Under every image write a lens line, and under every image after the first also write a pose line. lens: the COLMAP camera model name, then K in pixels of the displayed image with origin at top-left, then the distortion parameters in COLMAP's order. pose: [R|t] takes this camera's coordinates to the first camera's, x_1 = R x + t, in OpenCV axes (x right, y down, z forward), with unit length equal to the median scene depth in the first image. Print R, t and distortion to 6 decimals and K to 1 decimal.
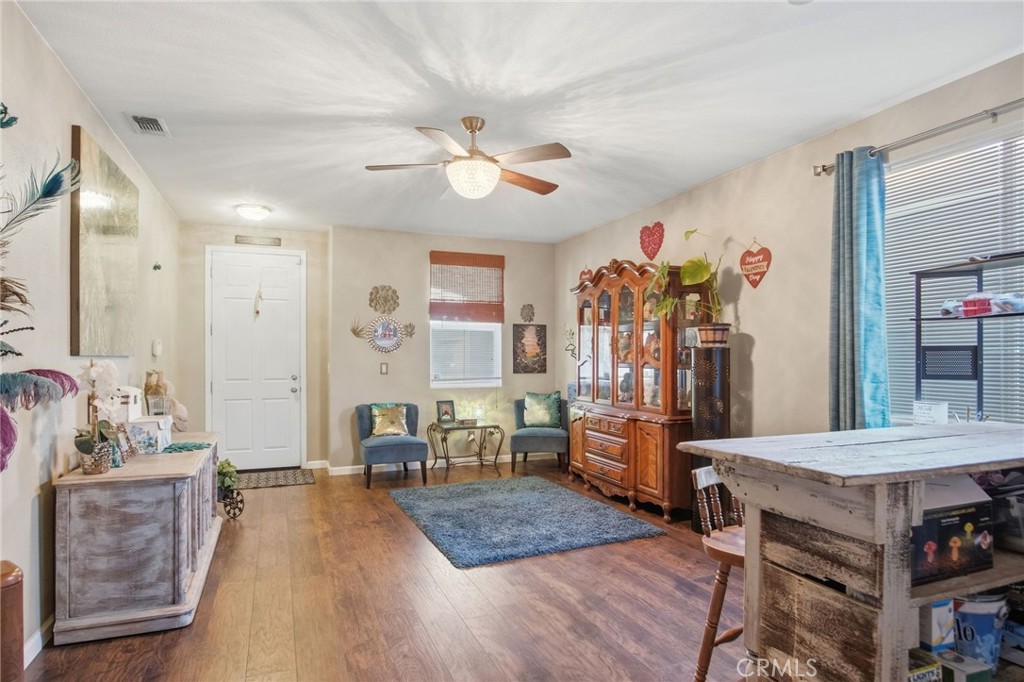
lens RADIAL K [[590.7, 0, 514.9], [0, 590.7, 359.0], [0, 0, 1]] dist [-0.006762, -0.001171]
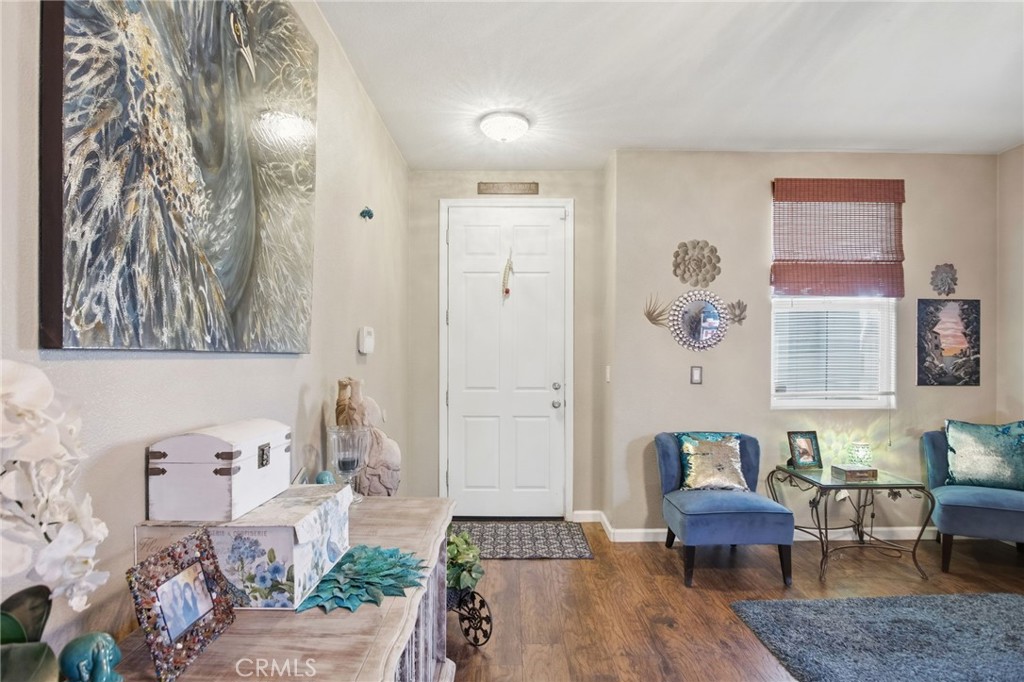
lens RADIAL K [[590.7, 0, 514.9], [0, 590.7, 359.0], [0, 0, 1]] dist [-0.006762, -0.001171]
pose [[0.929741, 0.004046, -0.368191, -0.169760], [-0.003796, 0.999992, 0.001402, -0.000669], [0.368194, 0.000094, 0.929749, 0.353949]]
